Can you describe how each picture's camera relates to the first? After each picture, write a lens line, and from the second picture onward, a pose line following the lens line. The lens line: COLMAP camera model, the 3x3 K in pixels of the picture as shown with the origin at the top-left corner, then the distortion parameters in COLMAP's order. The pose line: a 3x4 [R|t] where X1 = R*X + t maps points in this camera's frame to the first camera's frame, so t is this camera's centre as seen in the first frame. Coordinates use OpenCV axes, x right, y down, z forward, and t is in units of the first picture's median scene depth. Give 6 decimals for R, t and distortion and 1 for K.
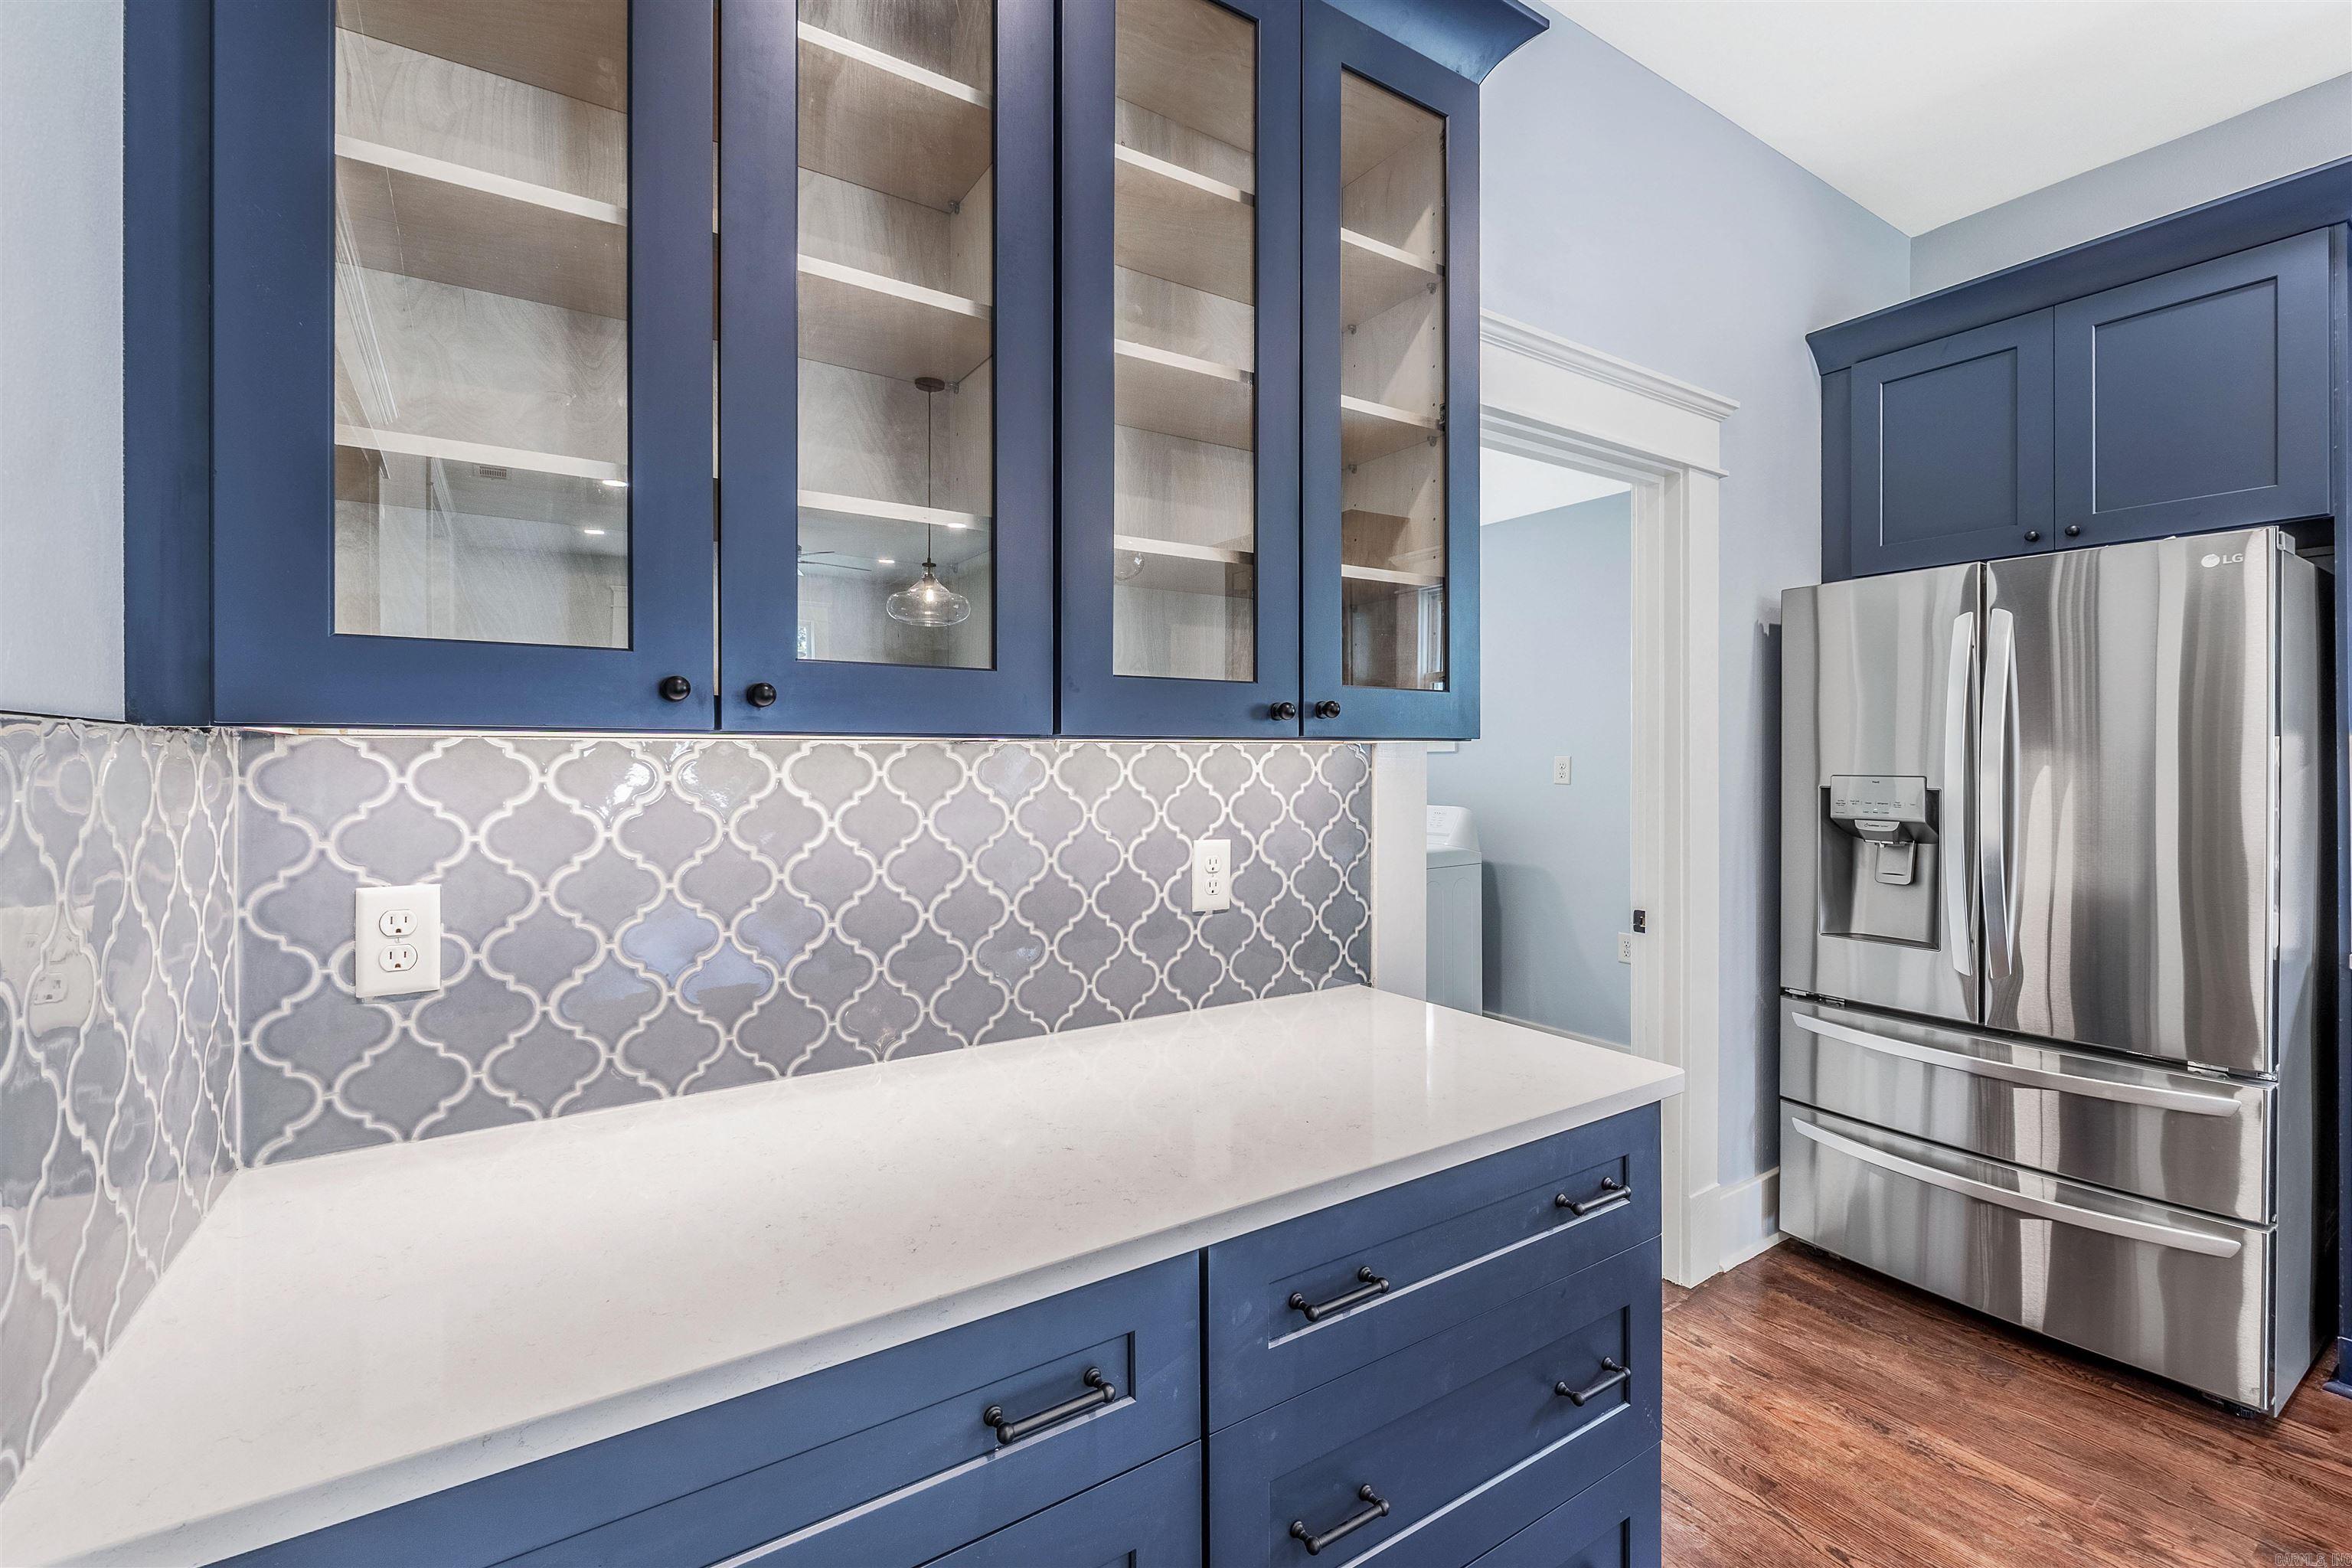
lens RADIAL K [[1004.1, 0, 1161.7], [0, 1004.1, 772.2], [0, 0, 1]] dist [-0.006768, 0.000044]
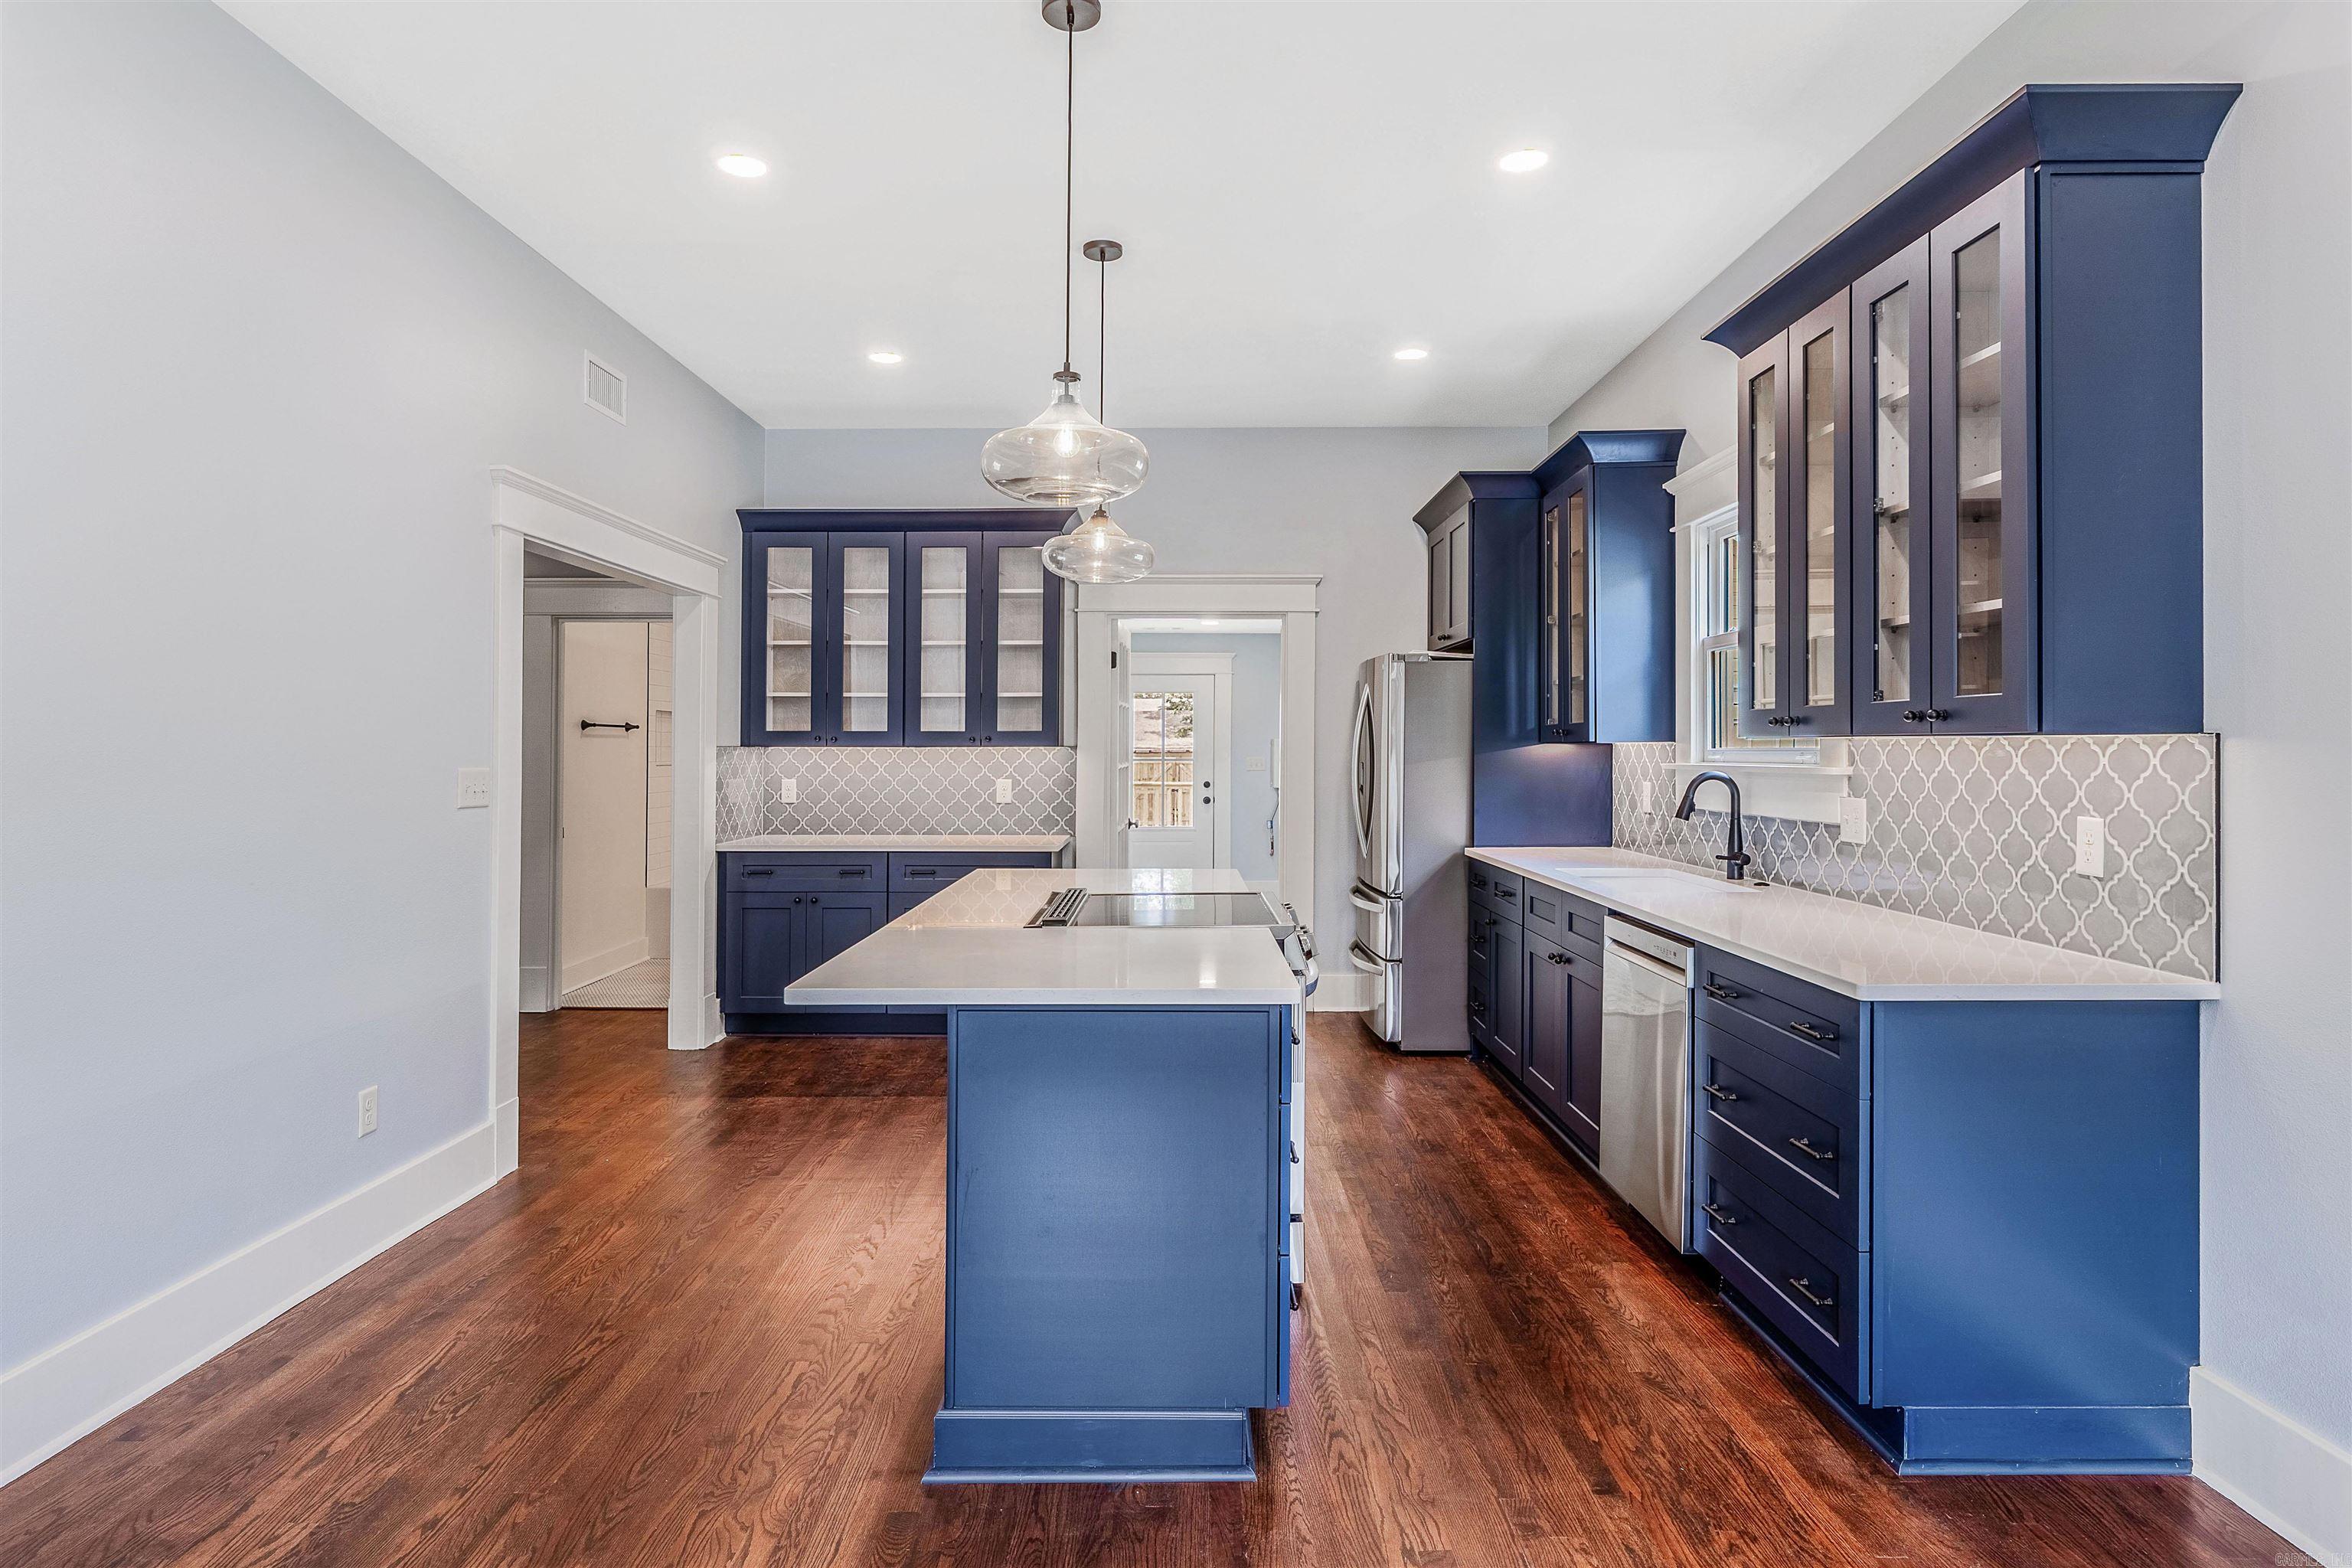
lens RADIAL K [[1281.3, 0, 1163.5], [0, 1281.3, 749.7], [0, 0, 1]] dist [0.002588, -0.000049]
pose [[0.828044, -0.003036, -0.560655, 3.978408], [-0.008979, 0.999785, -0.018675, 0.069951], [0.560592, 0.020498, 0.827839, -2.929325]]
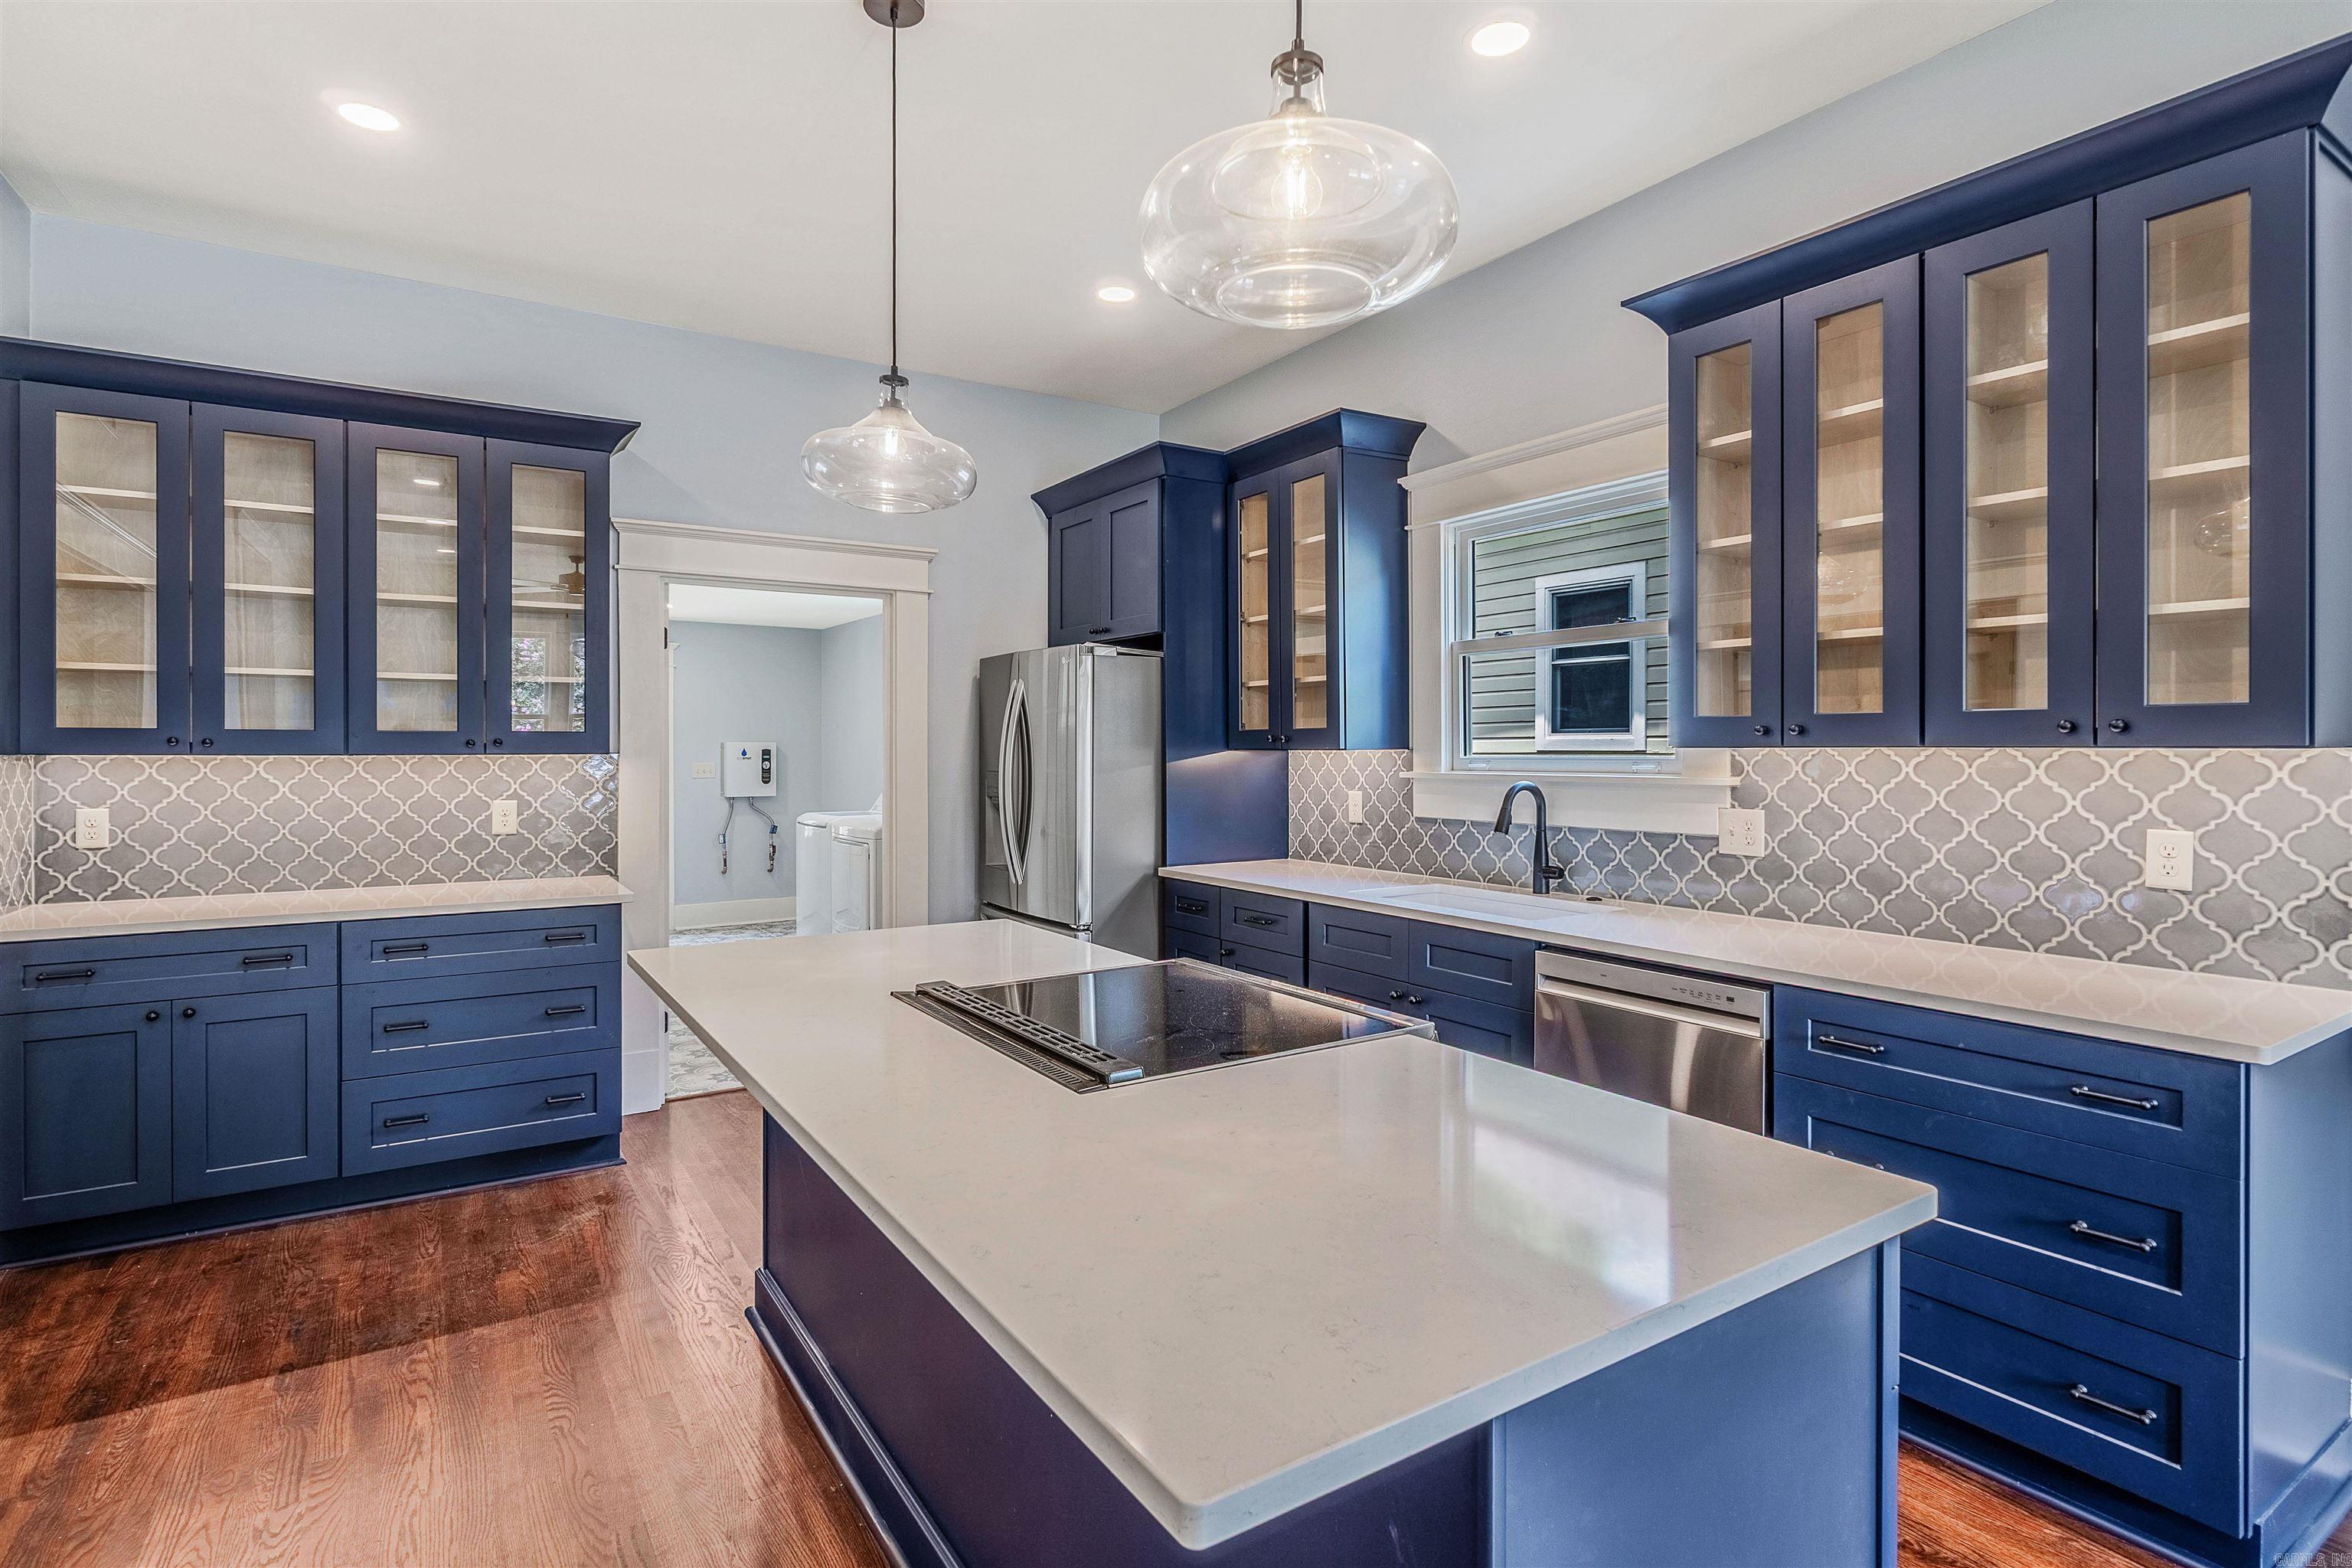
lens RADIAL K [[1168.7, 0, 1165.9], [0, 1168.7, 762.2], [0, 0, 1]] dist [-0.001284, 0.001274]
pose [[0.999742, -0.003674, -0.022396, 2.286397], [0.003441, 0.999939, -0.010456, 0.026765], [0.022434, 0.010377, 0.999694, -2.176690]]
